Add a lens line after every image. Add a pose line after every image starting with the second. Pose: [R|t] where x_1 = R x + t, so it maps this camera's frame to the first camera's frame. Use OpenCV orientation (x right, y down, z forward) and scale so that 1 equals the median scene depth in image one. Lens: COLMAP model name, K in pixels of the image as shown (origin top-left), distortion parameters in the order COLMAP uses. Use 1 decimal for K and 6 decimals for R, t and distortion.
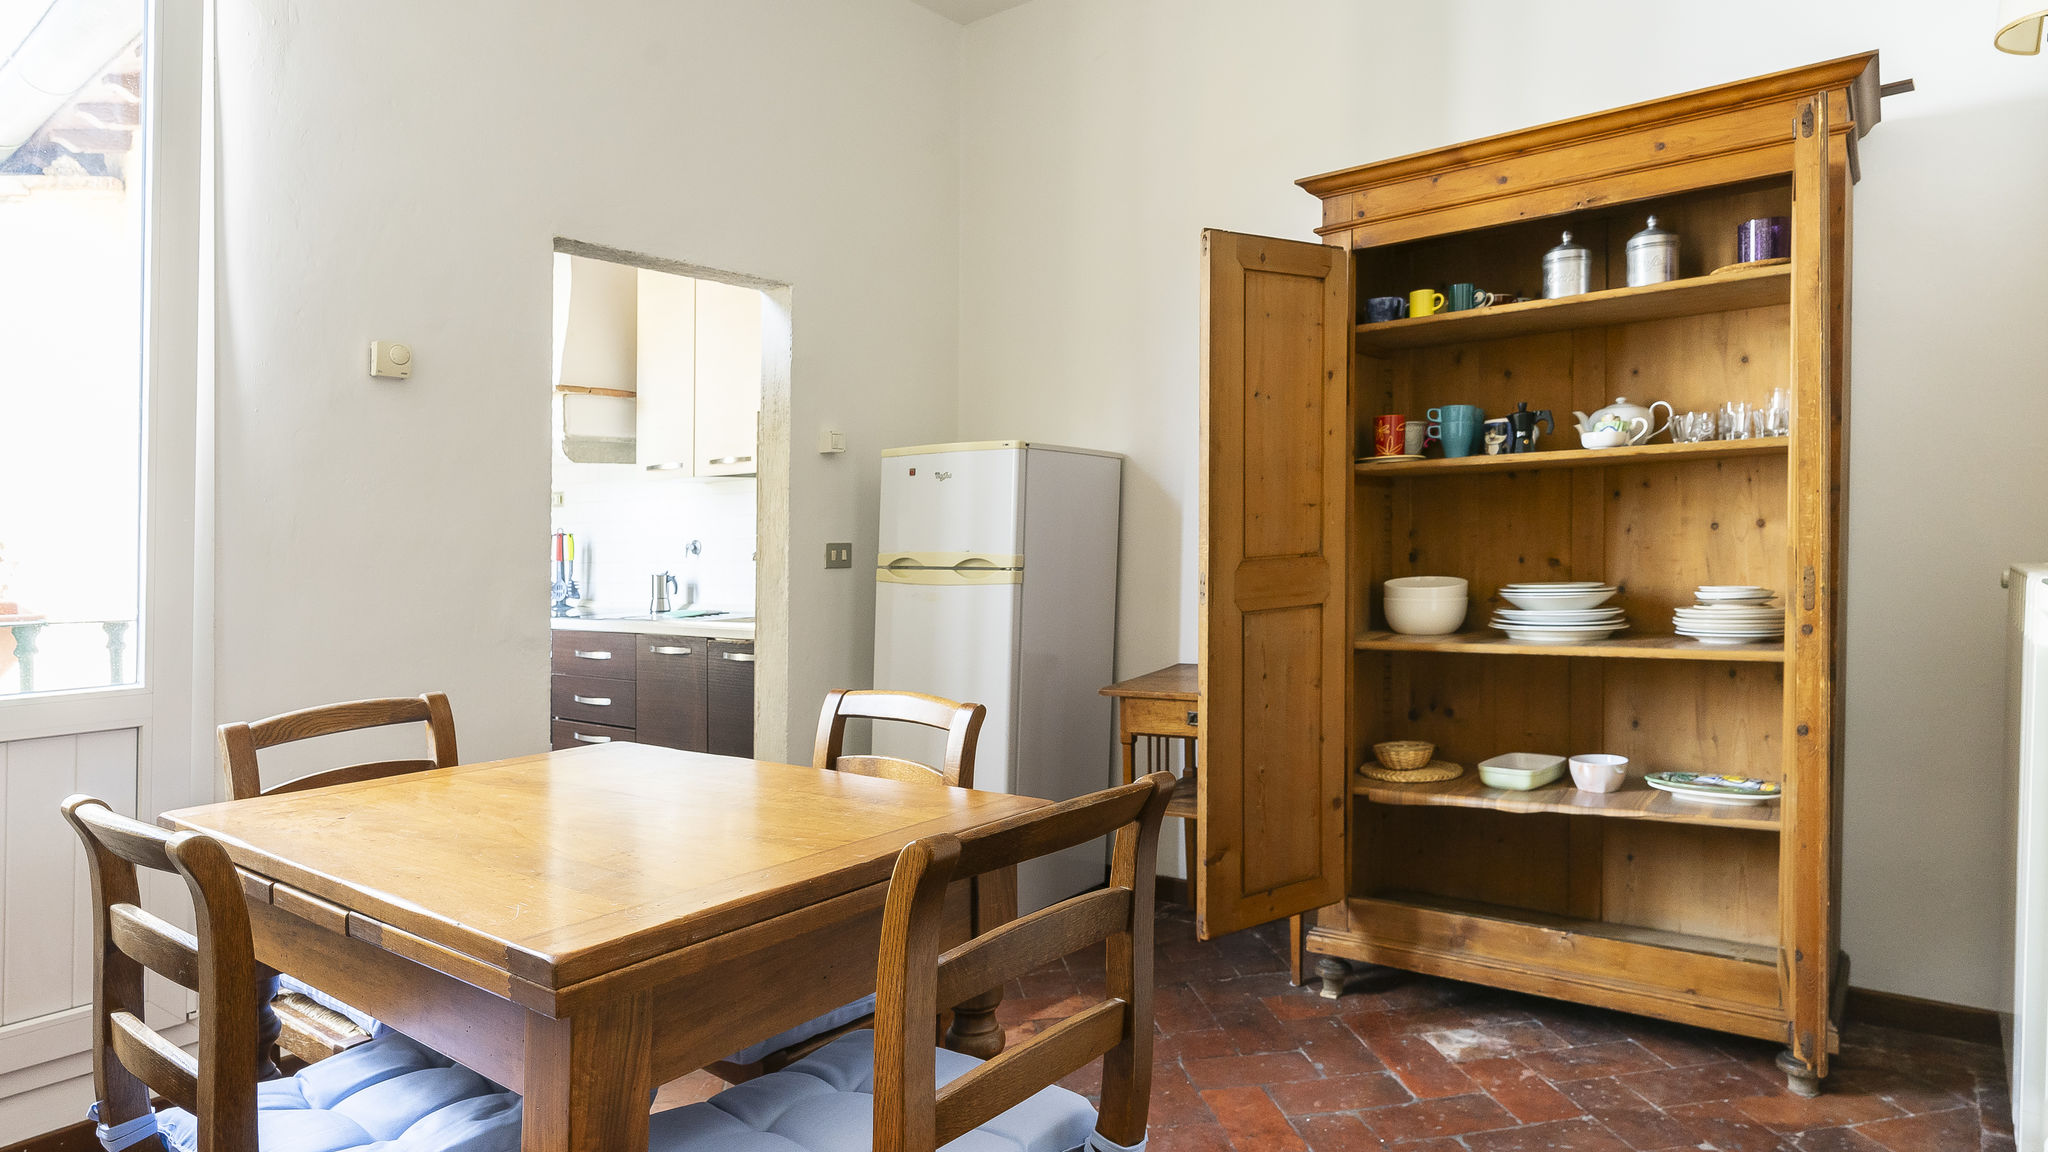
lens RADIAL K [[1183.1, 0, 1013.8], [0, 1183.1, 543.0], [0, 0, 1]] dist [0.004934, 0.001179]
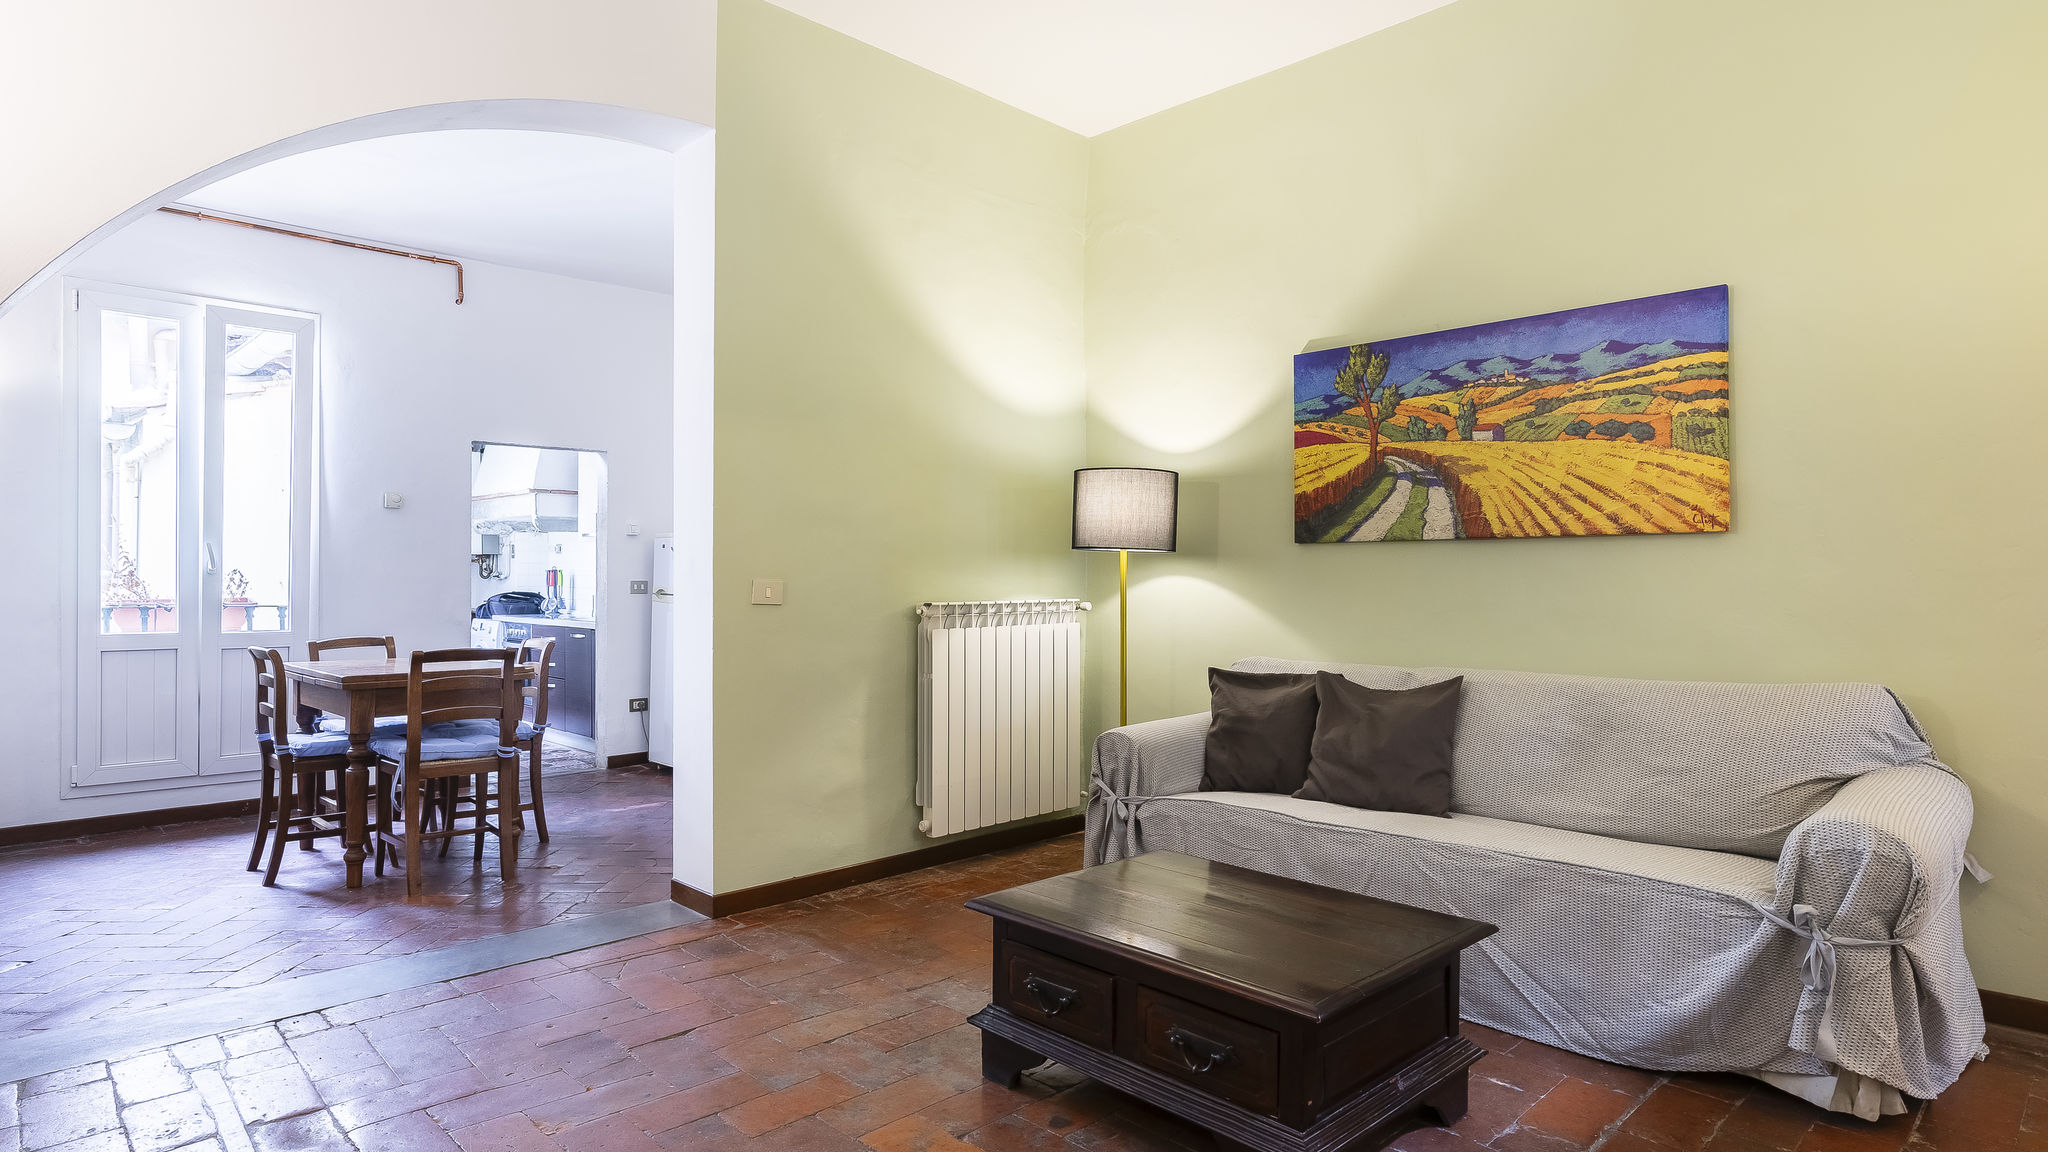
lens RADIAL K [[1131.1, 0, 1024.0], [0, 1131.1, 576.0], [0, 0, 1]] dist [0.000534, 0.000227]
pose [[0.993075, 0.023038, -0.115200, 0.886976], [-0.022959, 0.999734, 0.002006, -0.032945], [0.115216, 0.000653, 0.993340, -0.988239]]
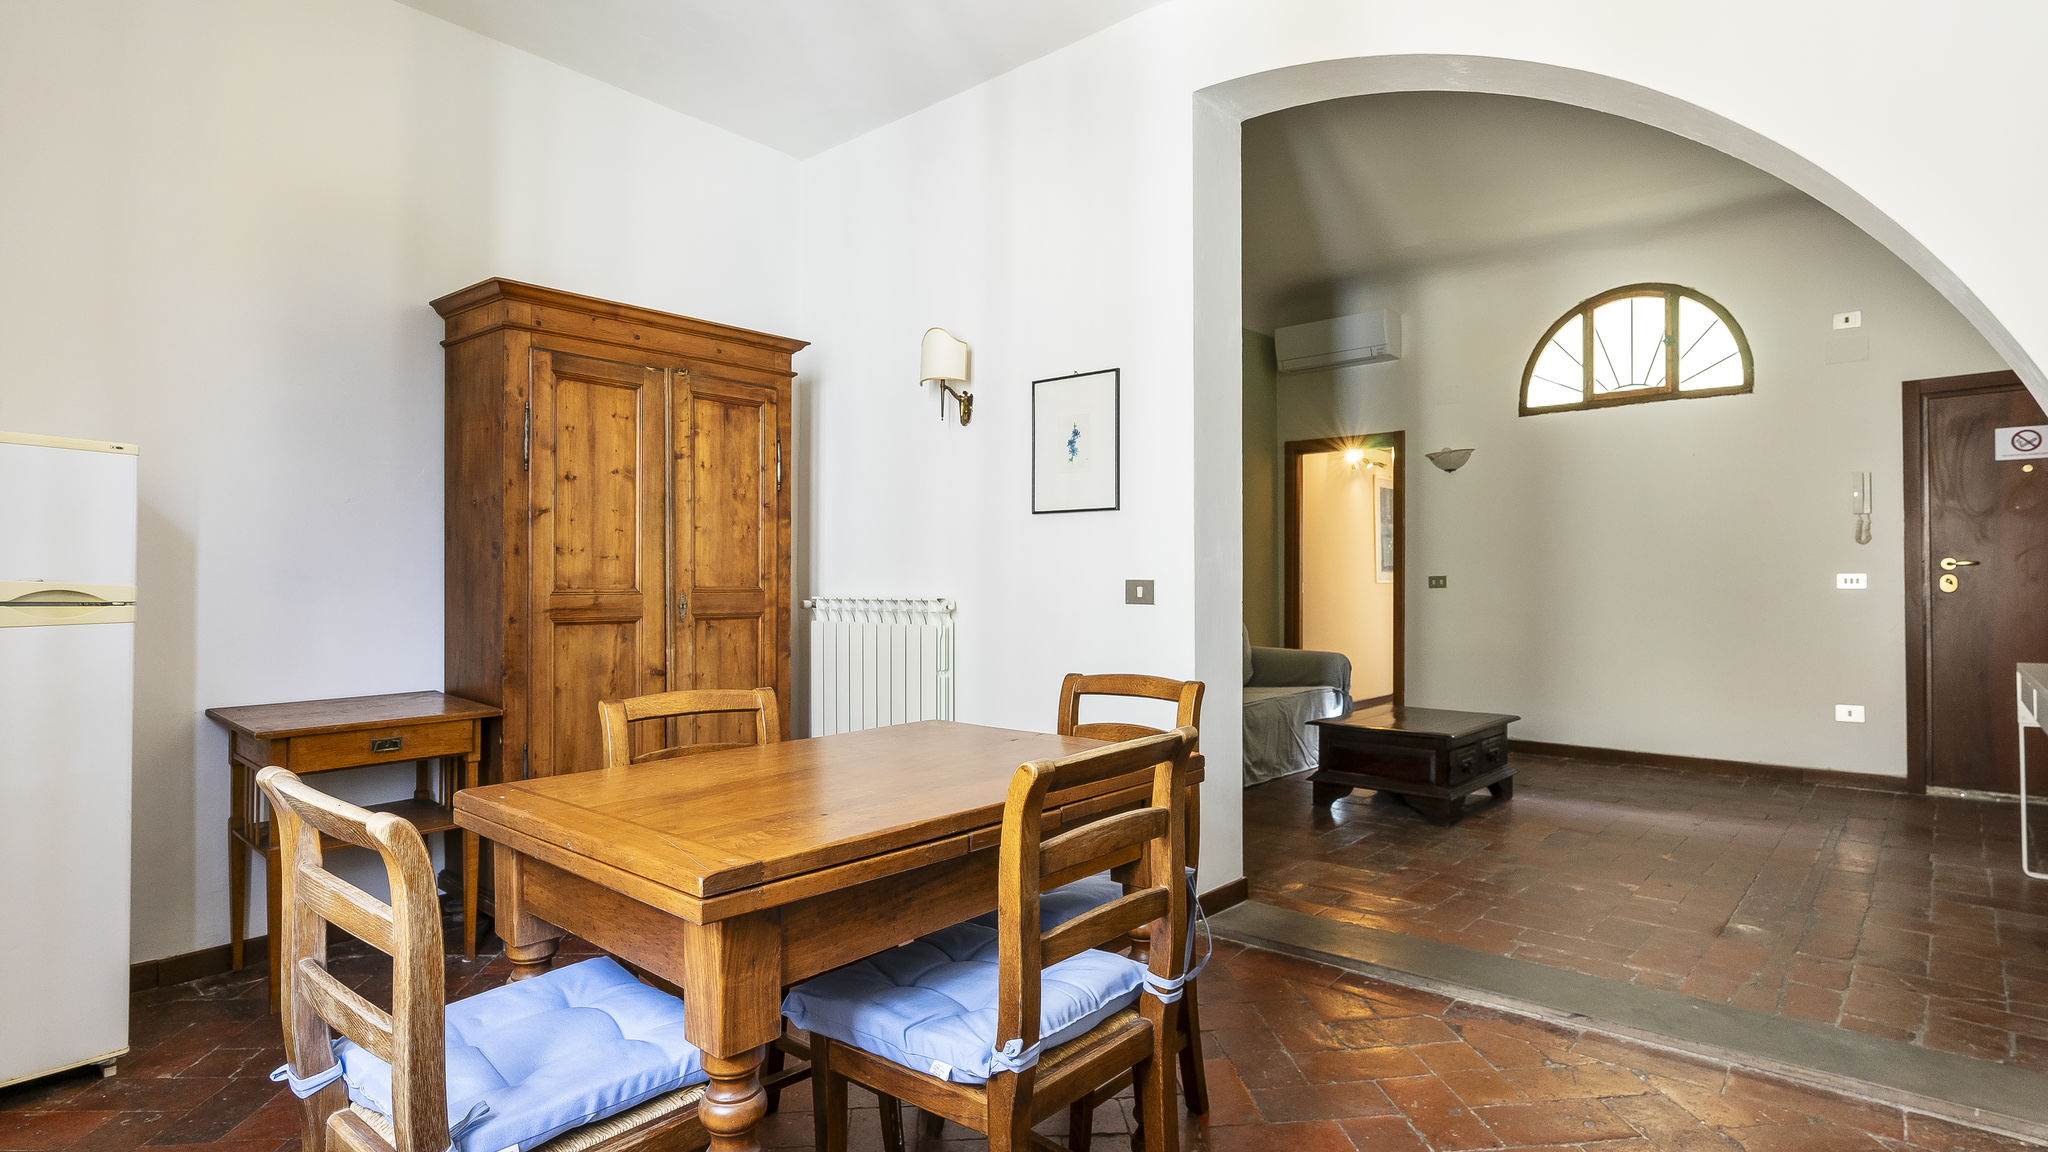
lens RADIAL K [[1053.2, 0, 1033.9], [0, 1053.2, 573.6], [0, 0, 1]] dist [-0.001855, -0.001075]
pose [[0.040157, 0.031899, 0.998684, -0.808571], [0.002823, 0.999483, -0.032038, 0.029676], [-0.999189, 0.004106, 0.040047, 0.422849]]
